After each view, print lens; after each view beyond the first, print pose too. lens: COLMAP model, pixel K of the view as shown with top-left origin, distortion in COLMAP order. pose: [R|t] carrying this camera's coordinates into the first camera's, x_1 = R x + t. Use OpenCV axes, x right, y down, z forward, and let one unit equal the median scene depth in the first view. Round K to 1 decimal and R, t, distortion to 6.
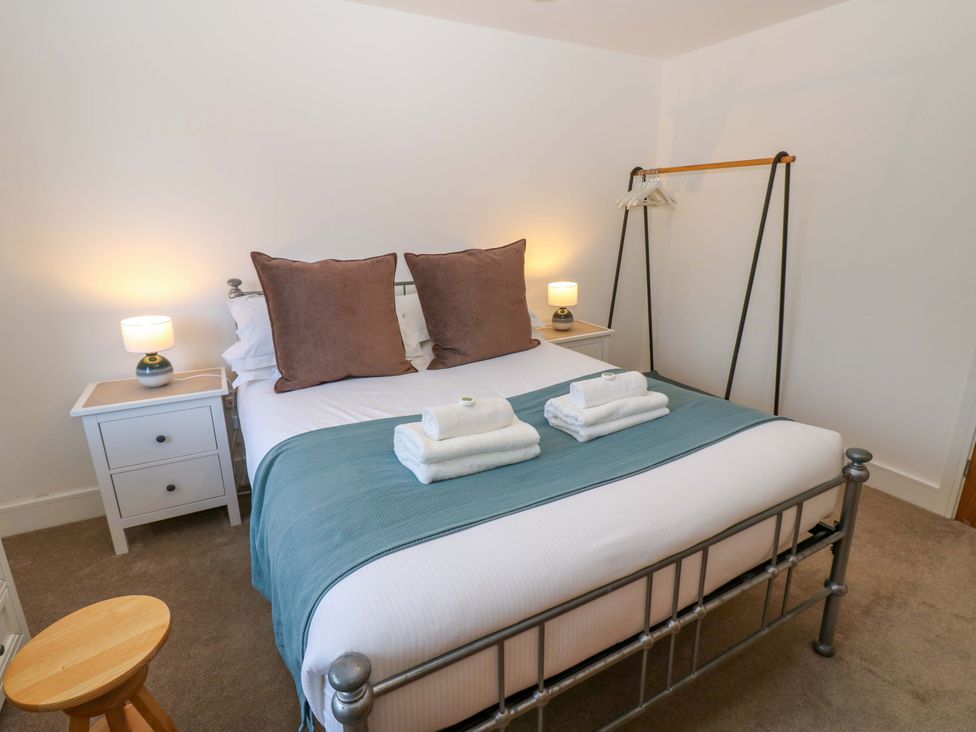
lens RADIAL K [[514.9, 0, 487.5], [0, 514.9, 366.8], [0, 0, 1]] dist [-0.014133, -0.001384]
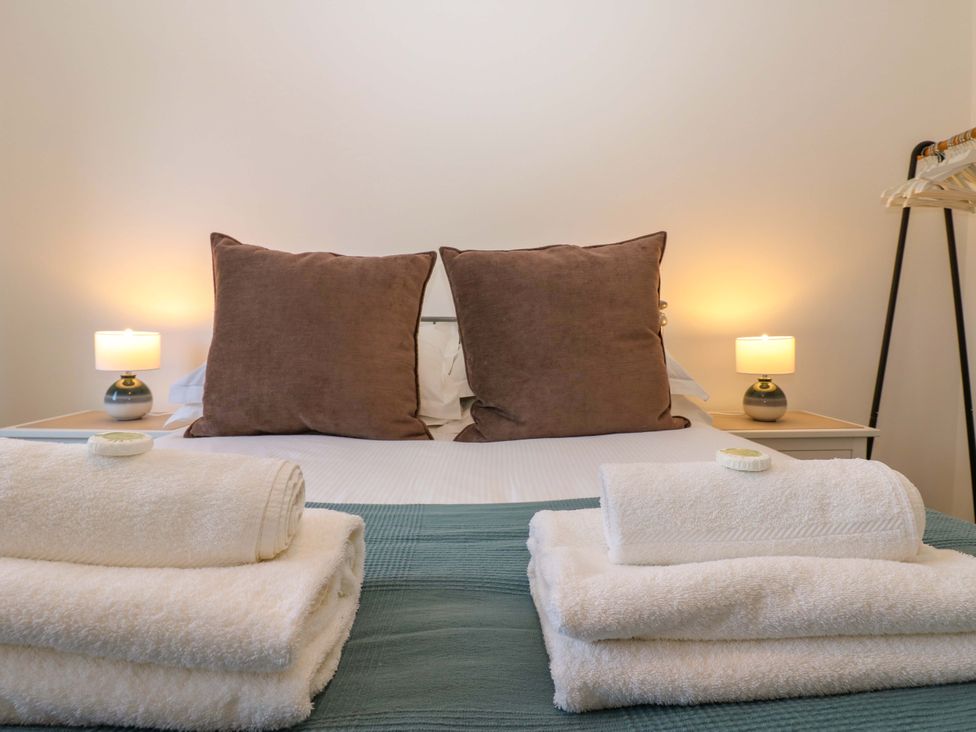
lens RADIAL K [[514.9, 0, 489.2], [0, 514.9, 363.8], [0, 0, 1]] dist [-0.014133, -0.001384]
pose [[0.890190, 0.037838, -0.454015, 0.173409], [-0.144341, 0.968632, -0.202283, 0.031535], [0.432119, 0.245604, 0.867728, 0.506606]]
